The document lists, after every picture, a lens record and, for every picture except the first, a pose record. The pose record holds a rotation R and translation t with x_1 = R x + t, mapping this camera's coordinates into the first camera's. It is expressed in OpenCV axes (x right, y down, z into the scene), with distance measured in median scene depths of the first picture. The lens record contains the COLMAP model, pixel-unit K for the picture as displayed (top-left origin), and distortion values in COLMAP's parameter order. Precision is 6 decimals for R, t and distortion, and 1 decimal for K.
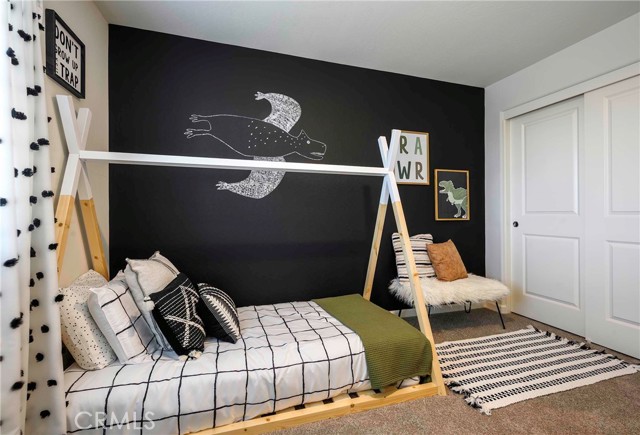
lens RADIAL K [[284.4, 0, 320.0], [0, 284.4, 217.5], [0, 0, 1]] dist [-0.000167, -0.000161]
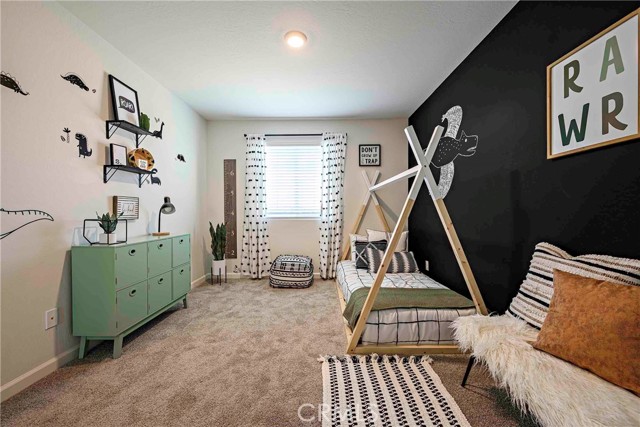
lens RADIAL K [[253.4, 0, 320.0], [0, 253.4, 213.5], [0, 0, 1]] dist [-0.001432, -0.000173]
pose [[-0.308340, 0.012799, -0.951190, 0.886921], [0.004600, 0.999918, 0.011964, -0.013893], [0.951265, -0.000686, -0.308373, 0.701592]]
